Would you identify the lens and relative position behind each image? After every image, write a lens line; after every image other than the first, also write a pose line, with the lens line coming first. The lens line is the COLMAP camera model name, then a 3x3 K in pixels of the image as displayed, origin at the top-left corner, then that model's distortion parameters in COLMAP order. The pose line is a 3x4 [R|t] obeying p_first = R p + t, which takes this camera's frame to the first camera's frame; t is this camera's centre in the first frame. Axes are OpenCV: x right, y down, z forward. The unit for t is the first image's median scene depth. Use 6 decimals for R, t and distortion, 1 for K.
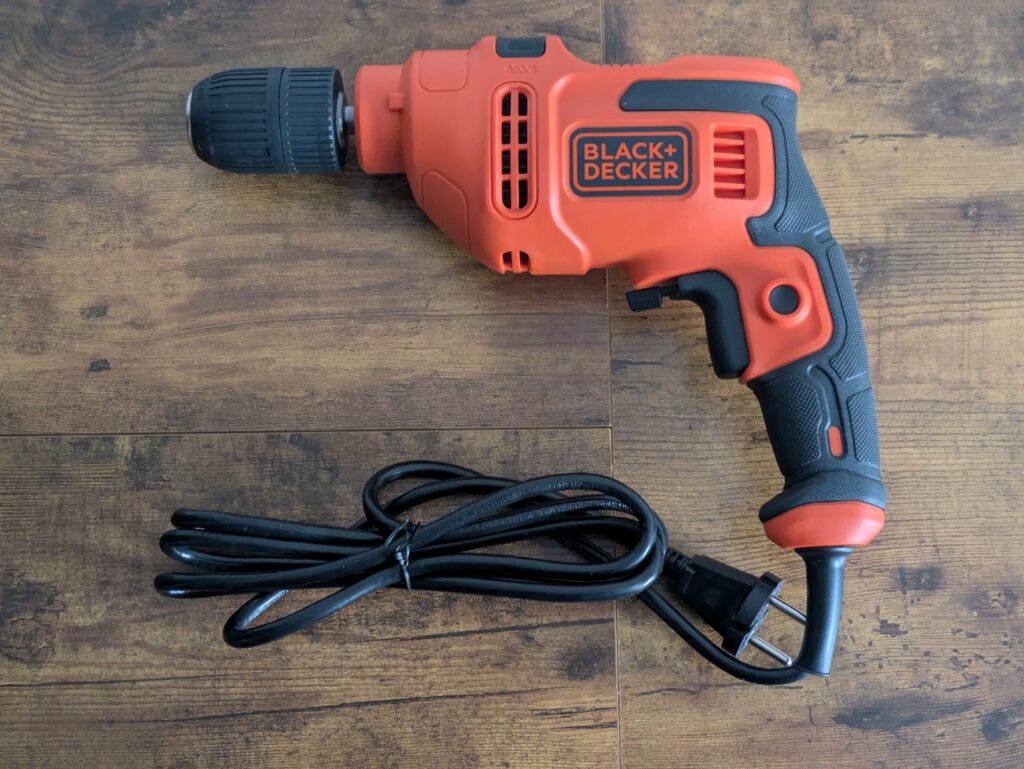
lens RADIAL K [[1716.3, 0, 514.8], [0, 1716.3, 382.1], [0, 0, 1]] dist [0.094778, -0.222326]
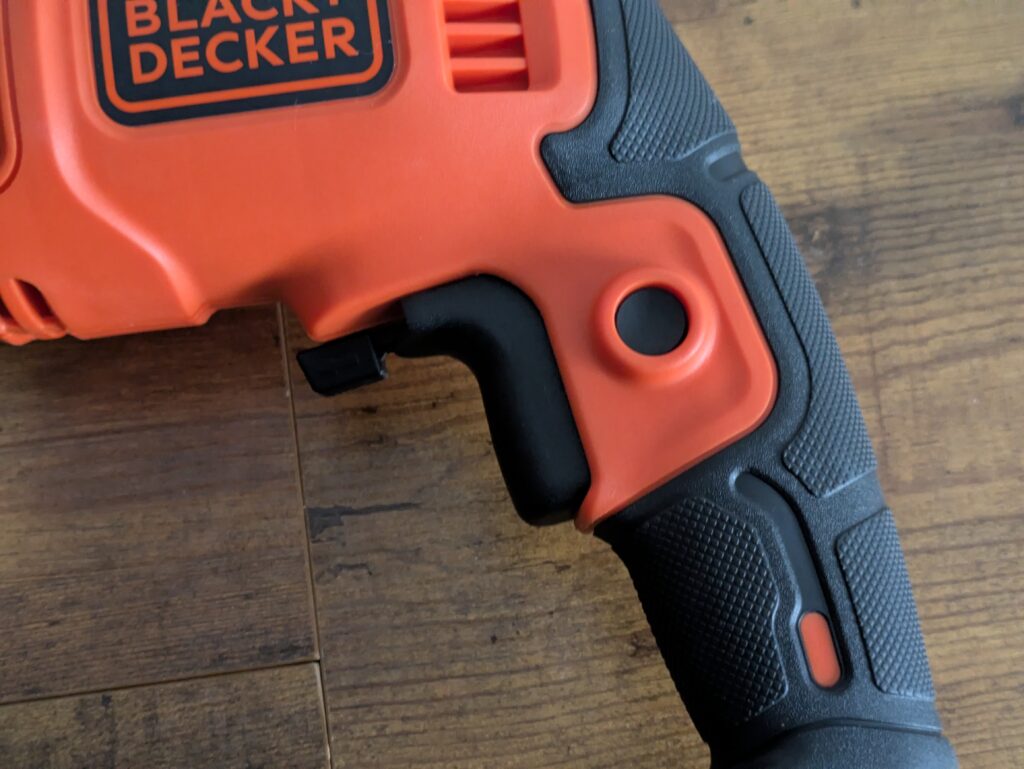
lens RADIAL K [[1777.6, 0, 510.9], [0, 1777.6, 385.5], [0, 0, 1]] dist [0.051024, -0.131628]
pose [[0.992459, -0.116033, 0.039513, 0.095984], [0.118770, 0.990013, -0.075940, -0.003489], [-0.030307, 0.080060, 0.996329, 0.530904]]
